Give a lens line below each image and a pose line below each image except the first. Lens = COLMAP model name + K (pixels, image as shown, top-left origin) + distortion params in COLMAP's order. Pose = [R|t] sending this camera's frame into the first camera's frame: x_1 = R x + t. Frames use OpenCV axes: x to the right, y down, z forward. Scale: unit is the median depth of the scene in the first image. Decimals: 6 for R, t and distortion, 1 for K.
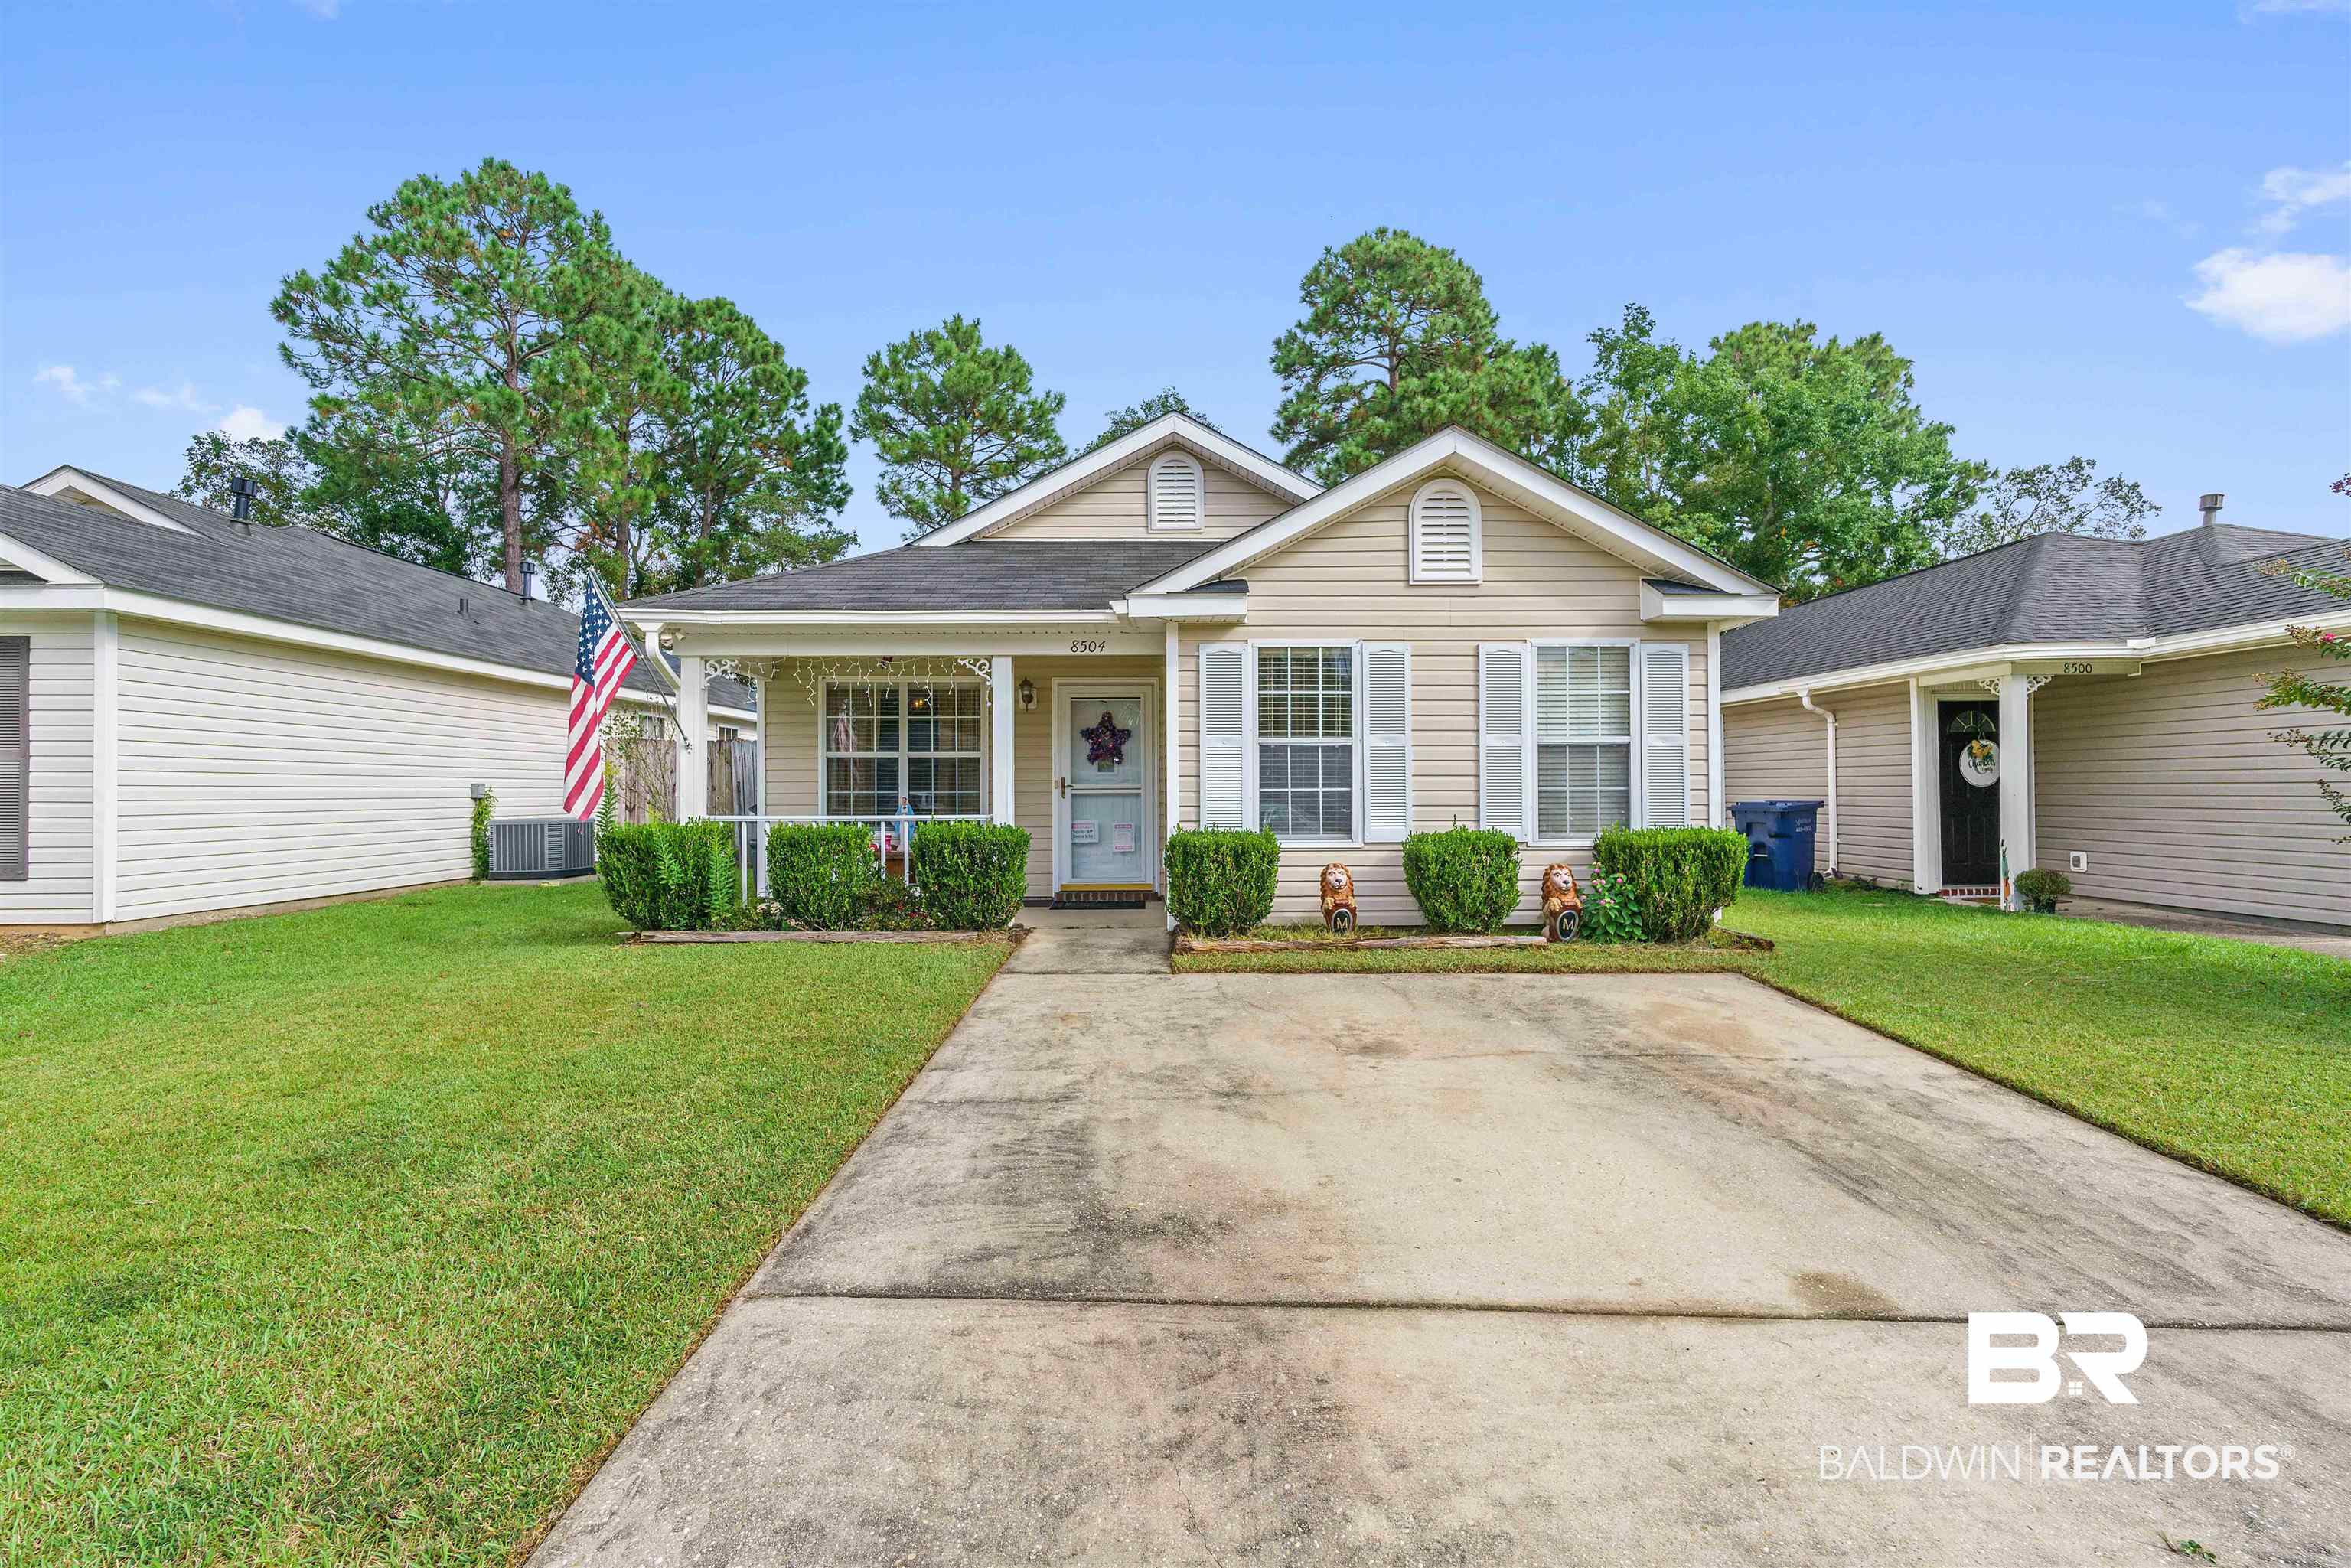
lens RADIAL K [[1026.7, 0, 1175.4], [0, 1026.7, 784.9], [0, 0, 1]] dist [-0.001666, 0.000427]
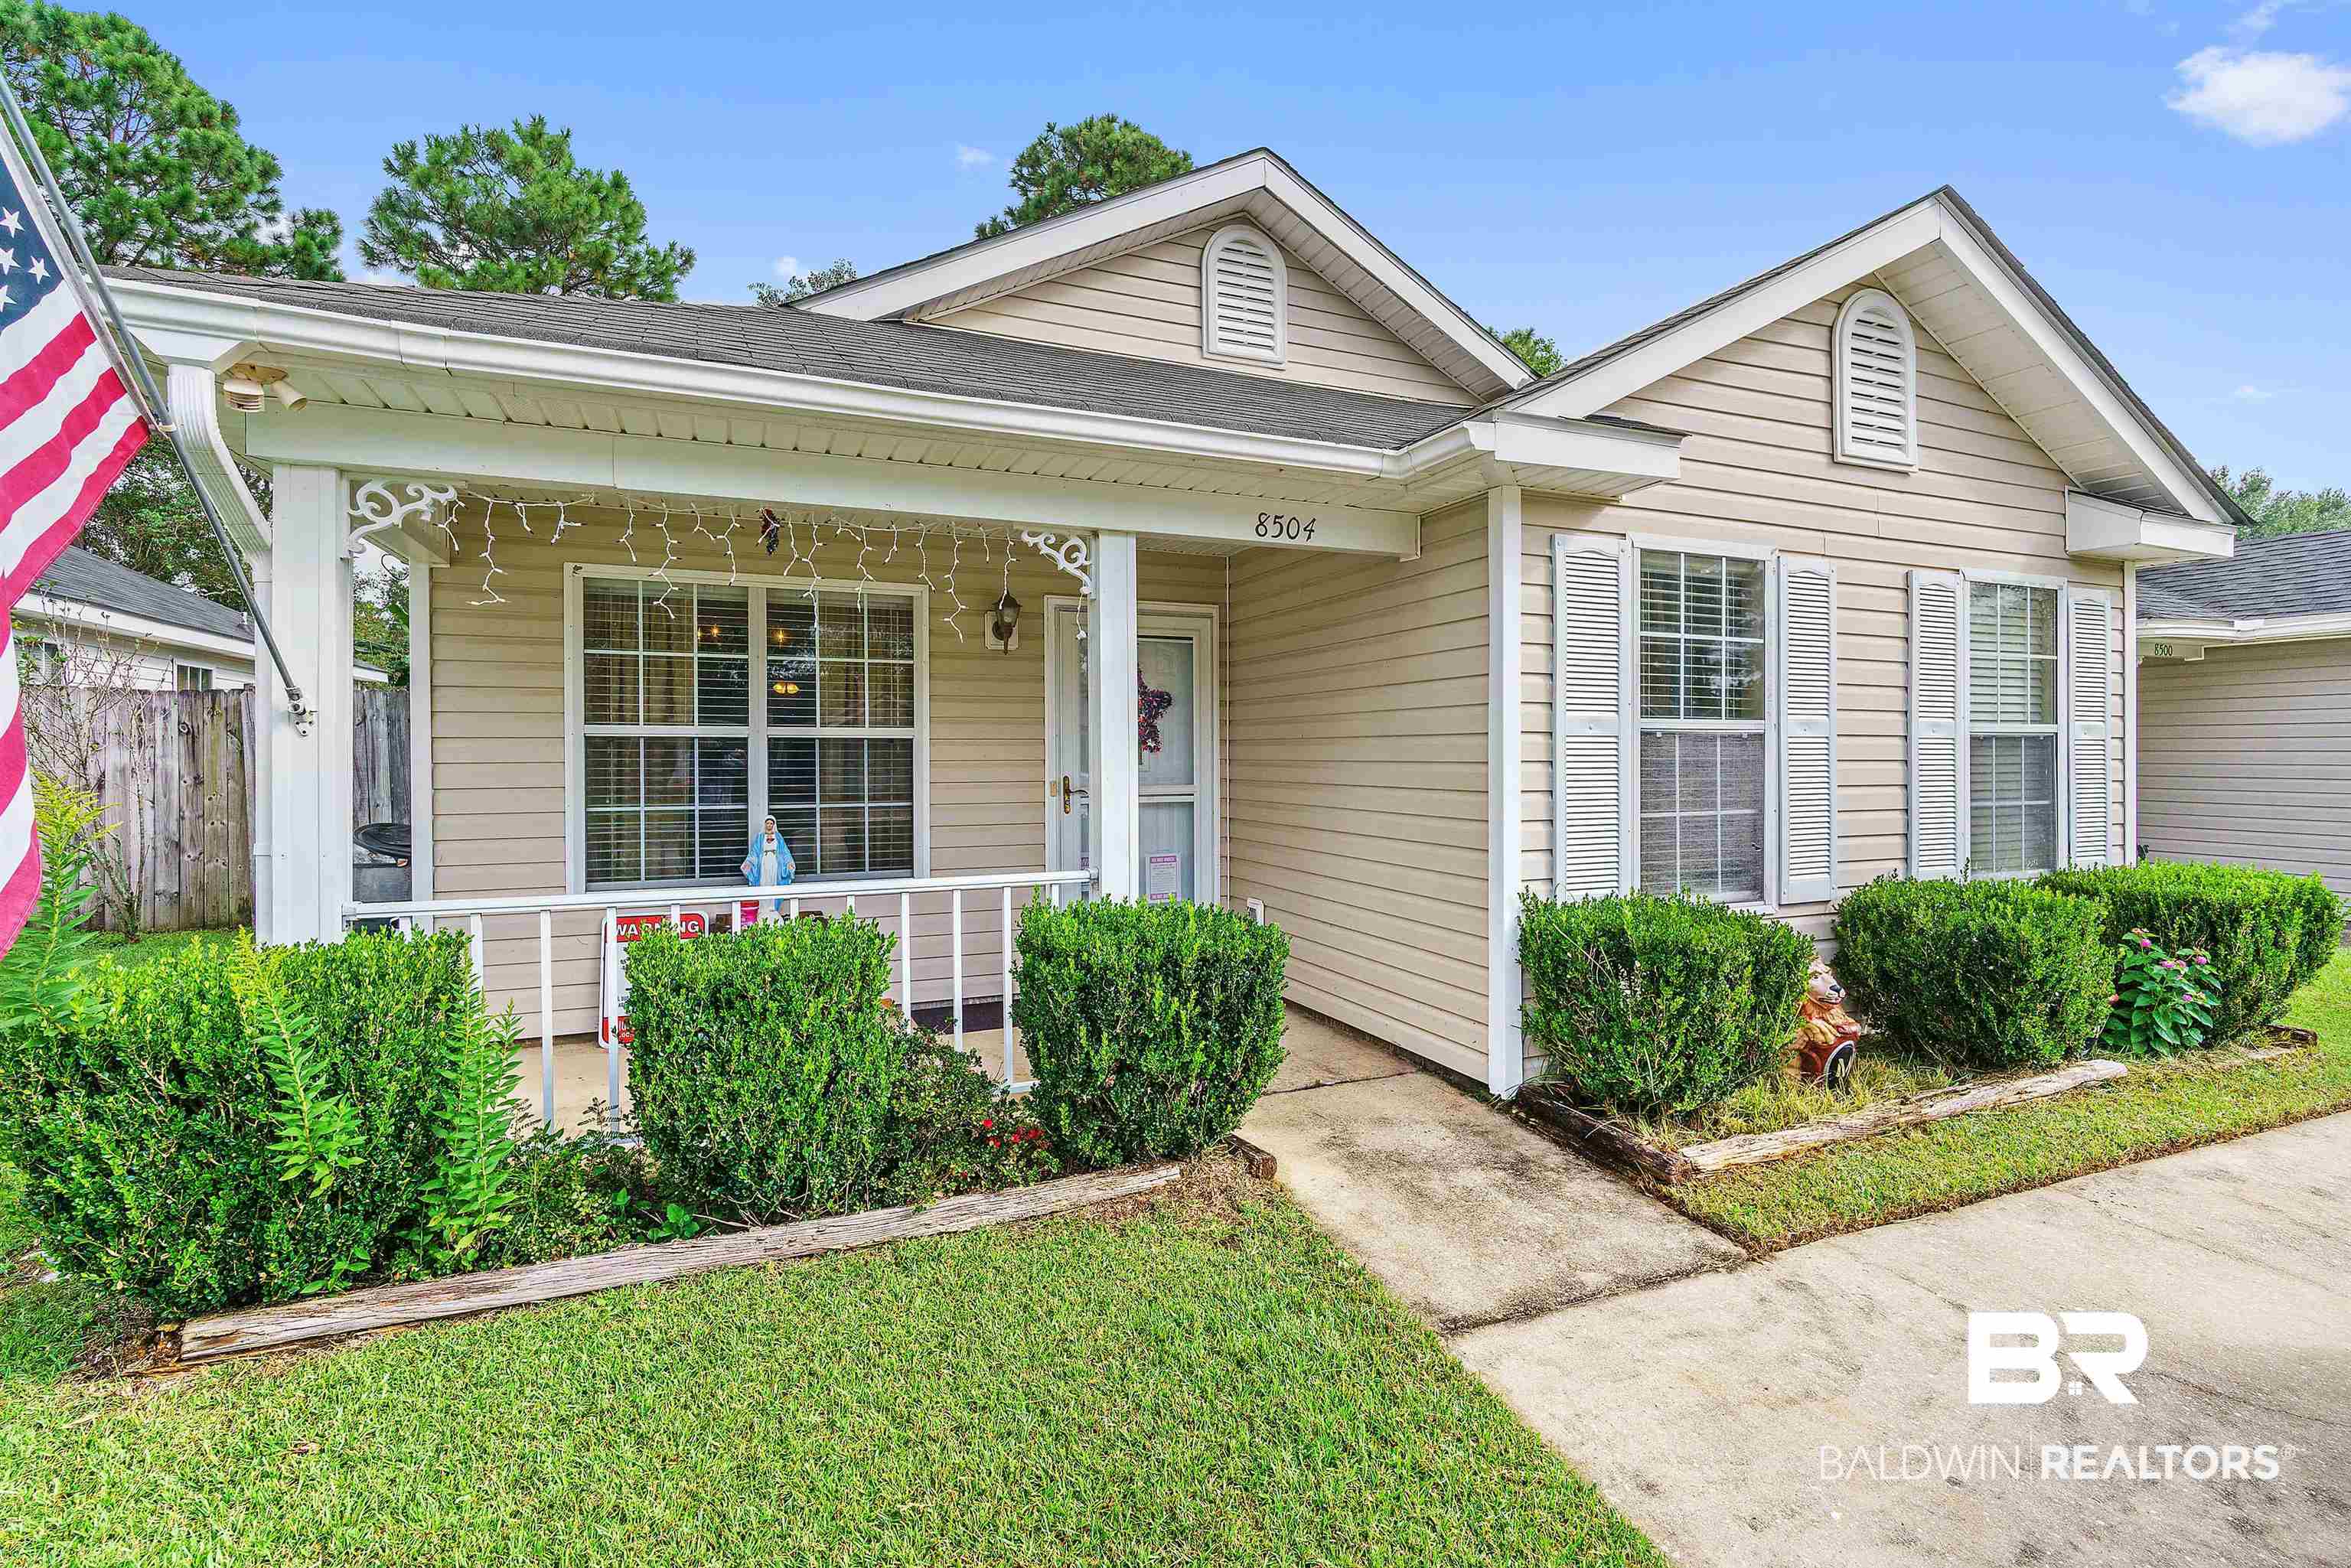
lens RADIAL K [[1026.7, 0, 1122.8], [0, 1026.7, 757.4], [0, 0, 1]] dist [-0.001666, 0.000427]
pose [[0.929467, 0.000743, 0.368905, -0.284442], [-0.005334, 0.999921, 0.011423, -0.023682], [-0.368867, -0.012585, 0.929397, 0.469030]]
